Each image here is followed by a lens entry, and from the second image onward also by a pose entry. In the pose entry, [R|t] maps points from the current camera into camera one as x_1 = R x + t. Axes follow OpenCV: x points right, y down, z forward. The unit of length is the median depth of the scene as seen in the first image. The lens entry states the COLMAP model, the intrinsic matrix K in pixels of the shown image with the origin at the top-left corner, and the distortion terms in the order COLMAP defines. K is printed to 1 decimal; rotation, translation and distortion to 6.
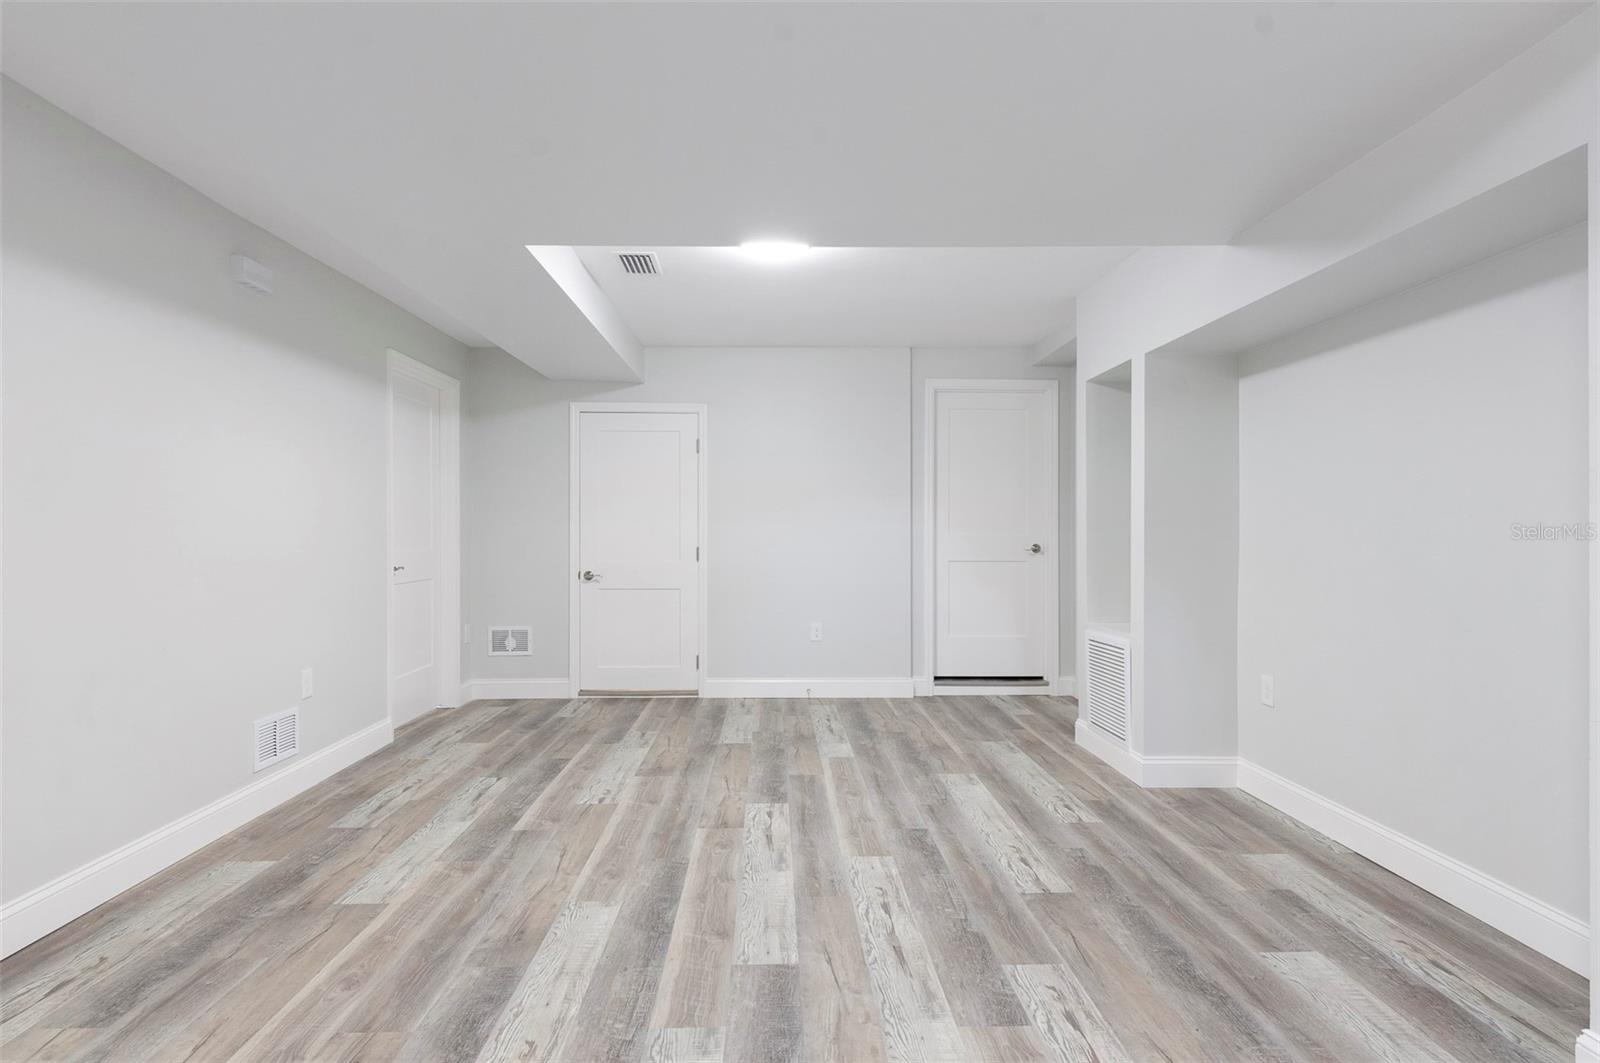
lens RADIAL K [[866.7, 0, 758.4], [0, 866.7, 524.2], [0, 0, 1]] dist [-0.003703, 0.001862]
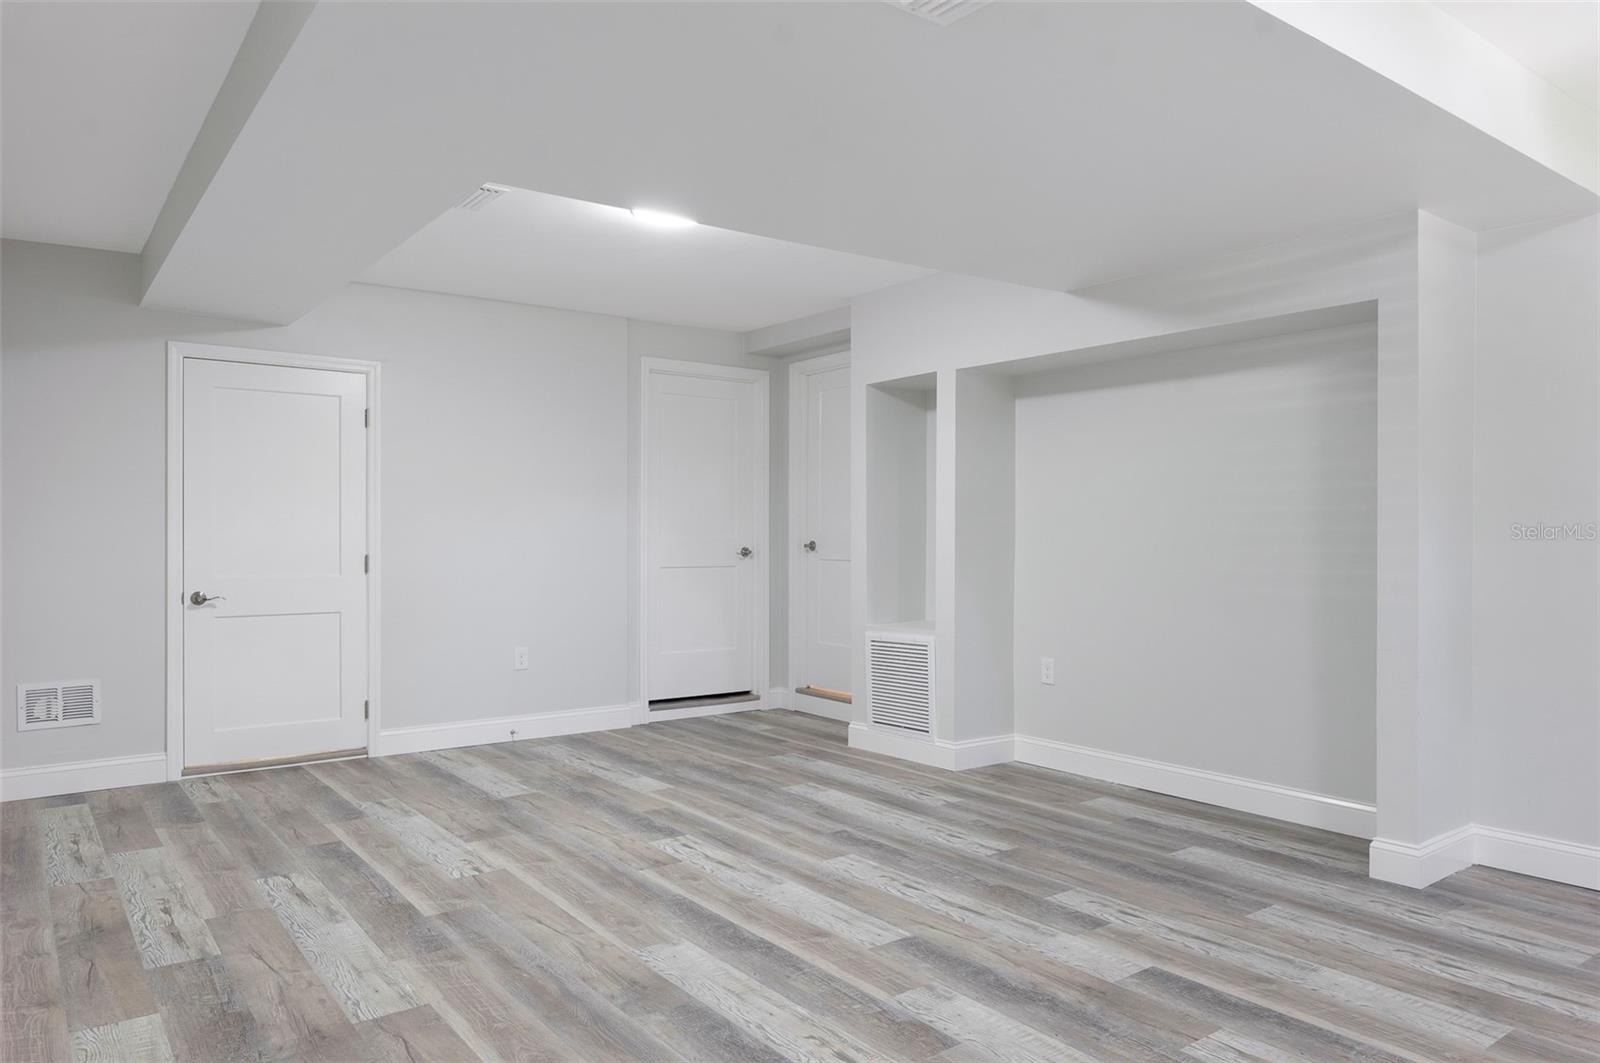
lens RADIAL K [[1156.1, 0, 848.1], [0, 1156.1, 533.9], [0, 0, 1]] dist [-0.004026, -0.002208]
pose [[0.785478, -0.000753, 0.618889, -0.612285], [-0.005947, 0.999944, 0.008765, -0.004330], [-0.618861, -0.010565, 0.785429, -0.053499]]
